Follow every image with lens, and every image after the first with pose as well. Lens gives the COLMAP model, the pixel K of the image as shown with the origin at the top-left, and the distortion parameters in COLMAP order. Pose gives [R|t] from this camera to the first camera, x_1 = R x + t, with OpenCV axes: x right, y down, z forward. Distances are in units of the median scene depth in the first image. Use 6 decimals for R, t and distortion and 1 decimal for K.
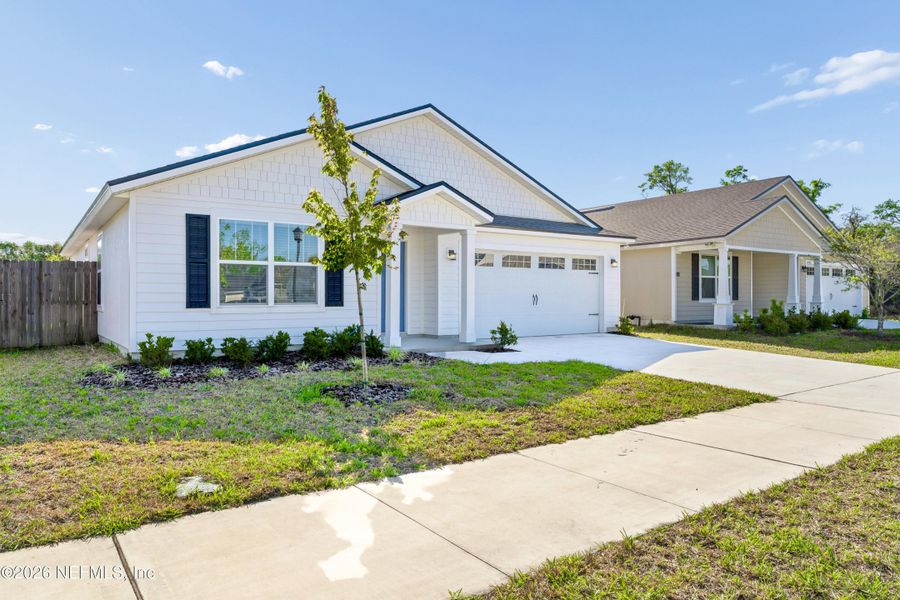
lens RADIAL K [[591.2, 0, 453.5], [0, 591.2, 299.6], [0, 0, 1]] dist [-0.001601, -0.000848]
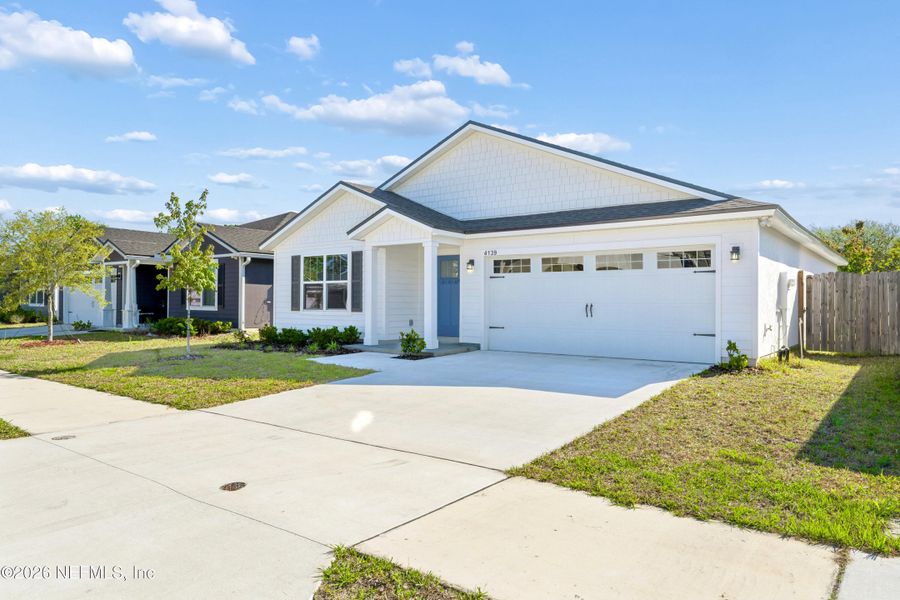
lens RADIAL K [[591.2, 0, 453.5], [0, 591.2, 299.6], [0, 0, 1]] dist [-0.001601, -0.000848]
pose [[0.298171, -0.007648, -0.954482, 1.137526], [-0.013267, 0.999838, -0.012156, -0.003234], [0.954420, 0.016288, 0.298021, 0.801688]]
